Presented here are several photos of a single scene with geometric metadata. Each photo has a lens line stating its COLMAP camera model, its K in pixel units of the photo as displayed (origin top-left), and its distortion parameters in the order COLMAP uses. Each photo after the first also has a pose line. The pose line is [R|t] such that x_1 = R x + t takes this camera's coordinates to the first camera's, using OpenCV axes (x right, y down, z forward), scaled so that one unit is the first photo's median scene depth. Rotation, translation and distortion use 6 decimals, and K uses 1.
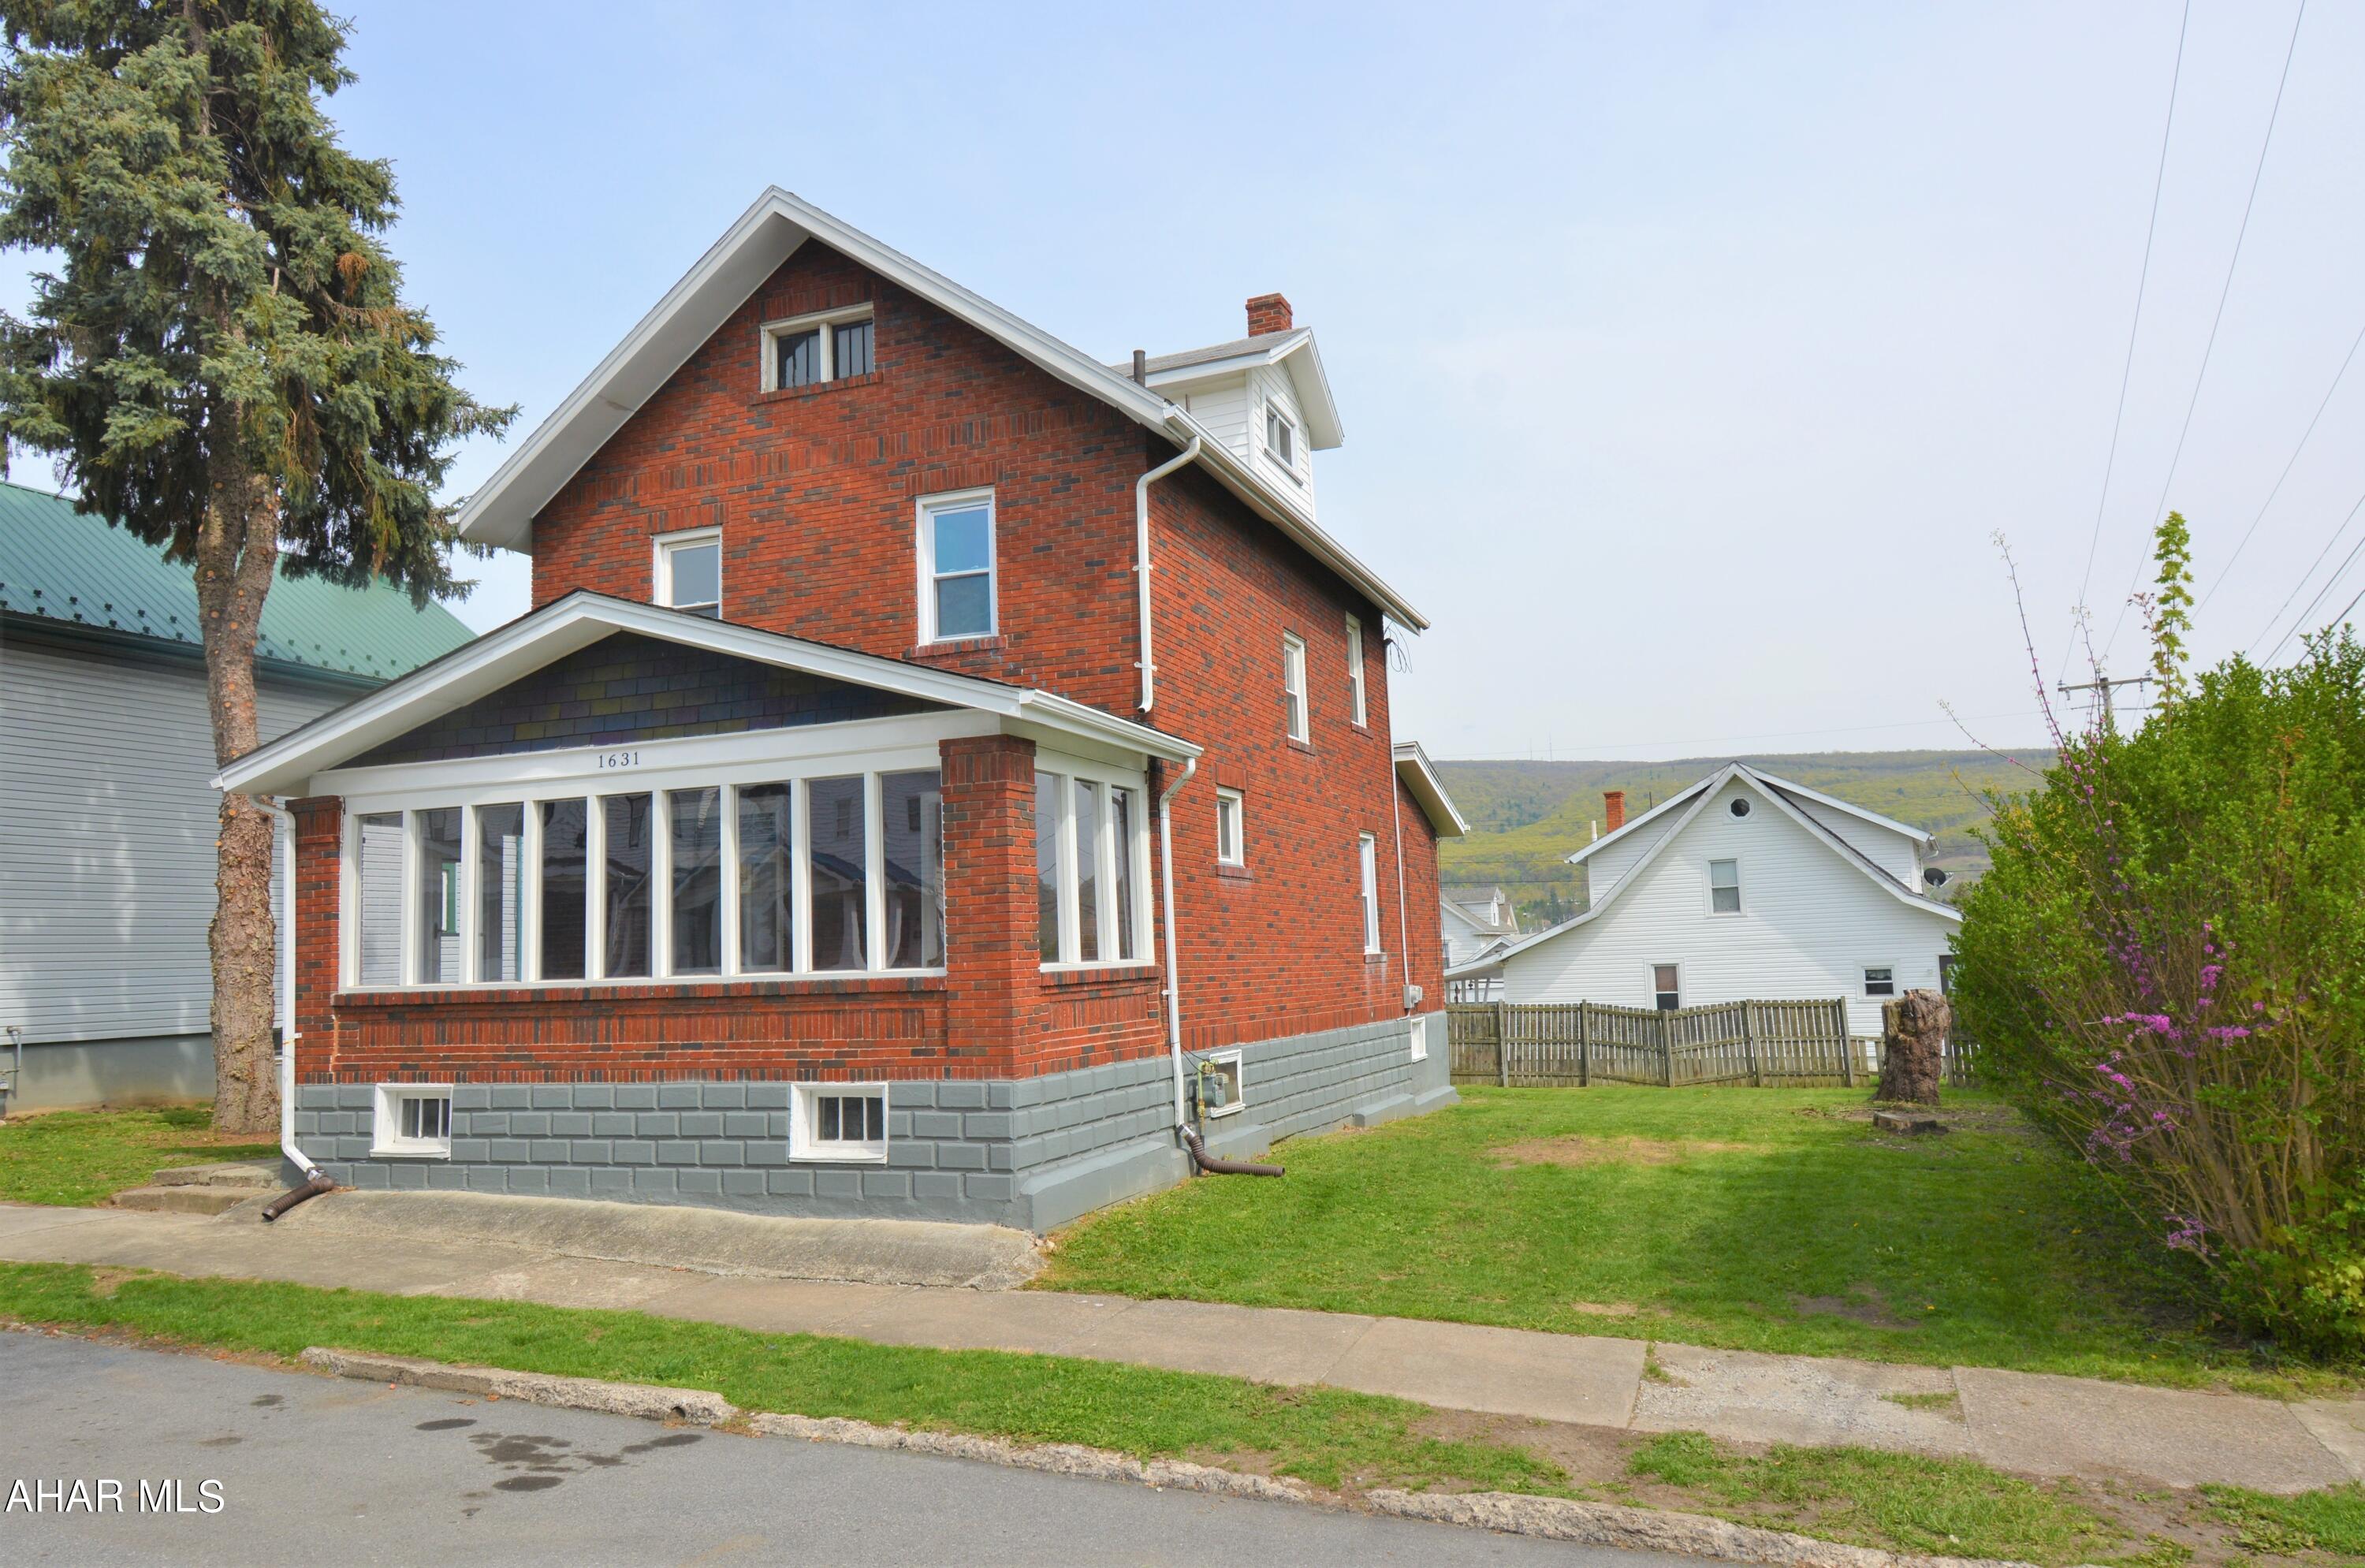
lens RADIAL K [[1681.5, 0, 1185.3], [0, 1681.5, 787.3], [0, 0, 1]] dist [-0.024698, -0.005670]
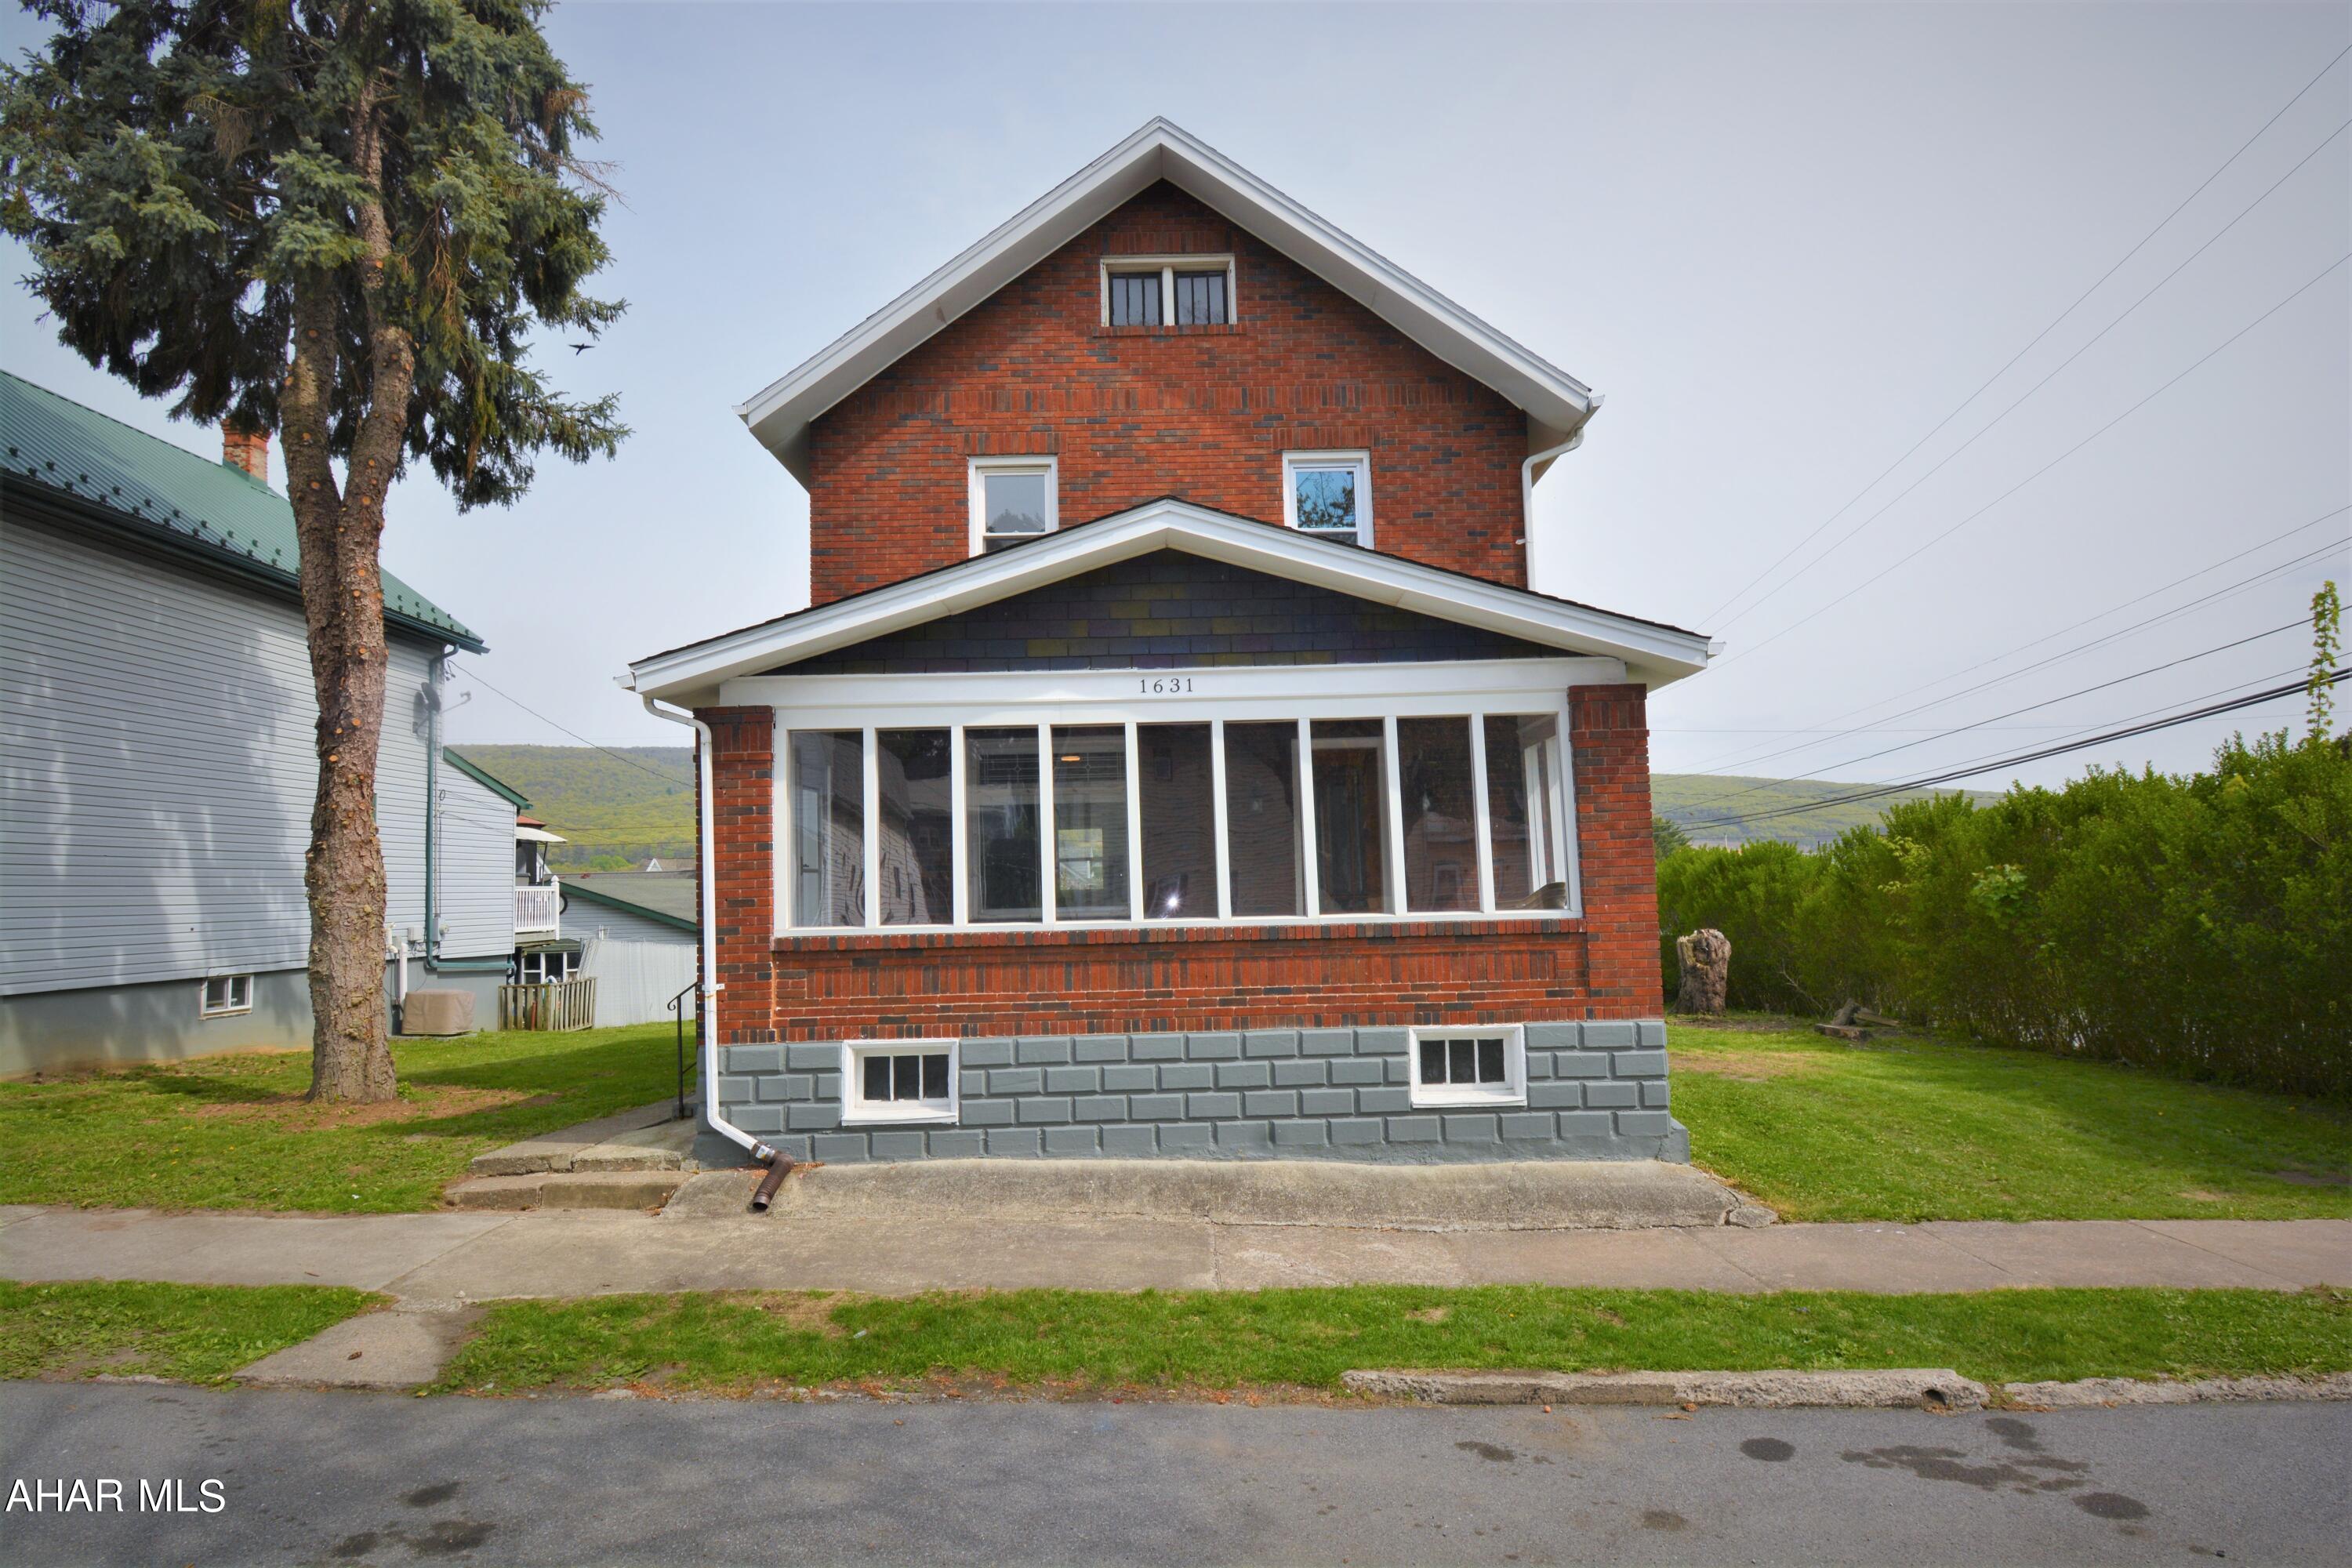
lens RADIAL K [[1356.3, 0, 1161.1], [0, 1356.3, 774.1], [0, 0, 1]] dist [0.001691, -0.017314]
pose [[0.929709, 0.042941, 0.365783, -0.597457], [-0.044597, 0.998997, -0.003925, 0.035002], [-0.365585, -0.012663, 0.930692, 0.288960]]
